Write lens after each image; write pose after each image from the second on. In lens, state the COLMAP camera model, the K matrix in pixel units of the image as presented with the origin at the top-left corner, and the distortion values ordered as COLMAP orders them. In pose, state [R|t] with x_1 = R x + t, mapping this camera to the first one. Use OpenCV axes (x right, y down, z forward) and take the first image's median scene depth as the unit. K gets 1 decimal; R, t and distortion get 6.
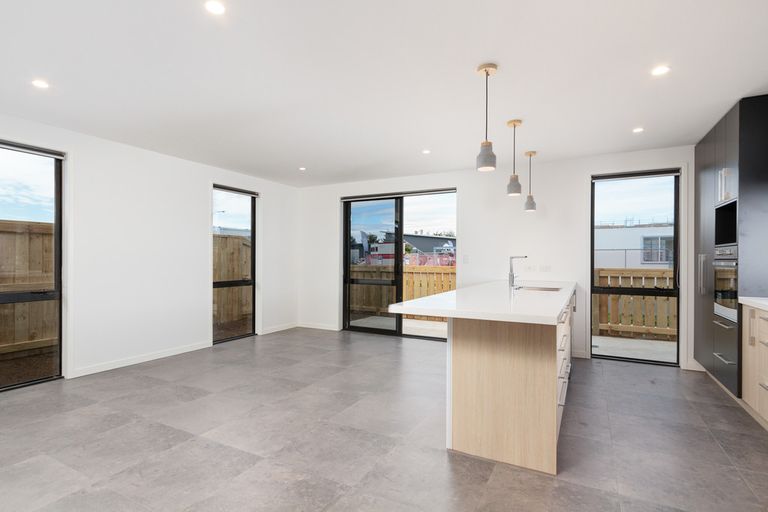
lens RADIAL K [[396.5, 0, 376.7], [0, 396.5, 260.6], [0, 0, 1]] dist [0.006154, -0.001098]
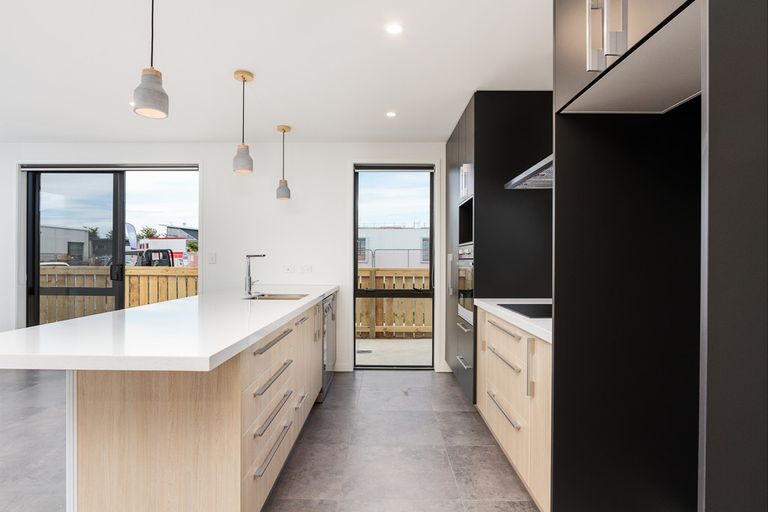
lens RADIAL K [[430.0, 0, 382.4], [0, 430.0, 259.5], [0, 0, 1]] dist [-0.002737, -0.000634]
pose [[0.884406, 0.000814, 0.466718, 0.160602], [-0.000068, 0.999999, -0.001615, 0.000391], [-0.466719, 0.001397, 0.884405, 0.131614]]
